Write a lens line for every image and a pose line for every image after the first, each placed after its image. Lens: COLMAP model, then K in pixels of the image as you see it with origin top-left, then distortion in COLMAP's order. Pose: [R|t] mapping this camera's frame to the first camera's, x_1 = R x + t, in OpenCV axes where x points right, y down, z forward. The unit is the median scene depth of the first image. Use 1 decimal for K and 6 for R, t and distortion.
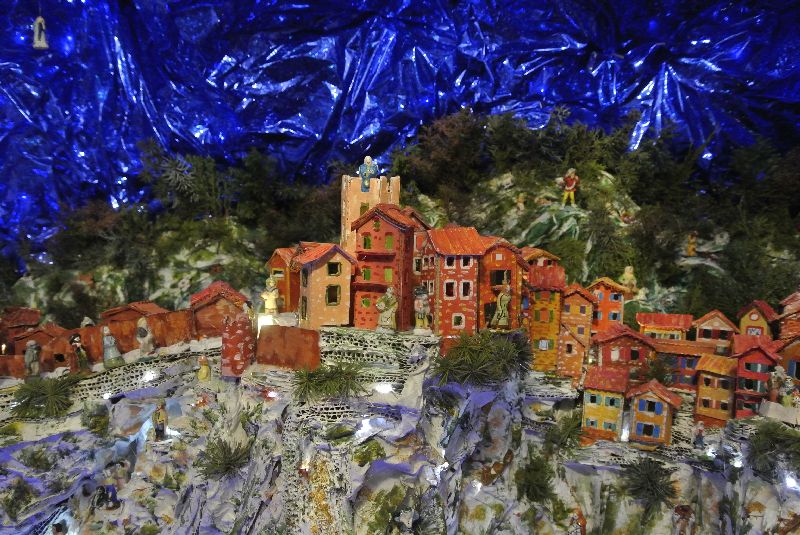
lens RADIAL K [[625.6, 0, 400.0], [0, 625.6, 267.5], [0, 0, 1]] dist [-0.100184, 0.058785]
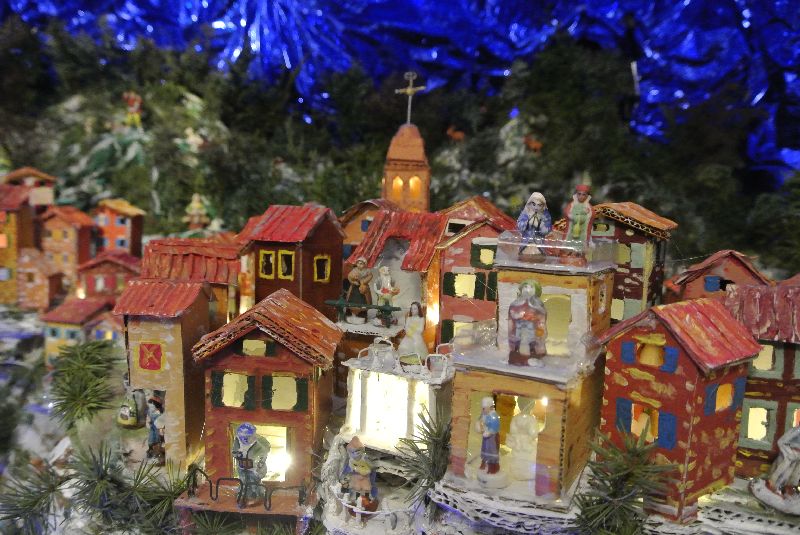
lens RADIAL K [[625.6, 0, 400.0], [0, 625.6, 267.5], [0, 0, 1]] dist [-0.100184, 0.058785]
pose [[0.965037, -0.033132, 0.260011, 0.552059], [0.019679, 0.998338, 0.054173, 0.081247], [-0.261374, -0.047163, 0.964085, 0.042102]]
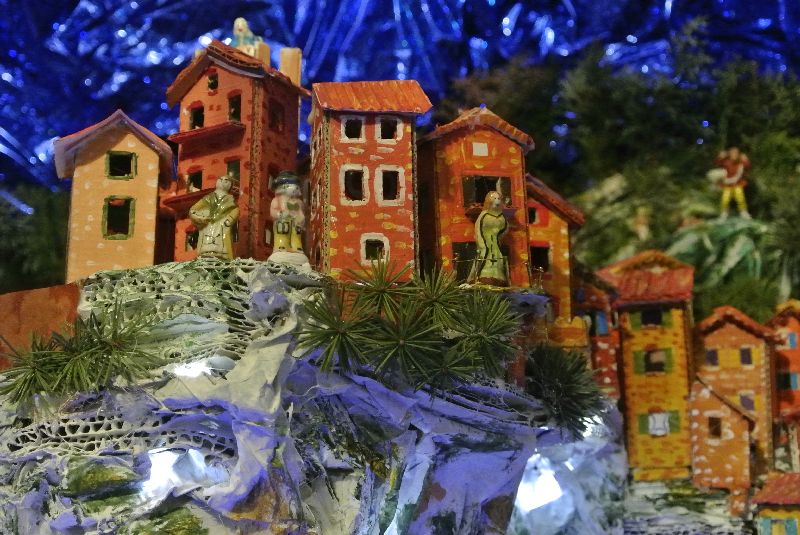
lens RADIAL K [[1129.3, 0, 400.0], [0, 1129.3, 267.5], [0, 0, 1]] dist [-0.006483, -0.050862]
pose [[0.990844, -0.064593, -0.118555, 0.149283], [0.032463, 0.966347, -0.255184, 0.221933], [0.131048, 0.248999, 0.959597, 0.143357]]
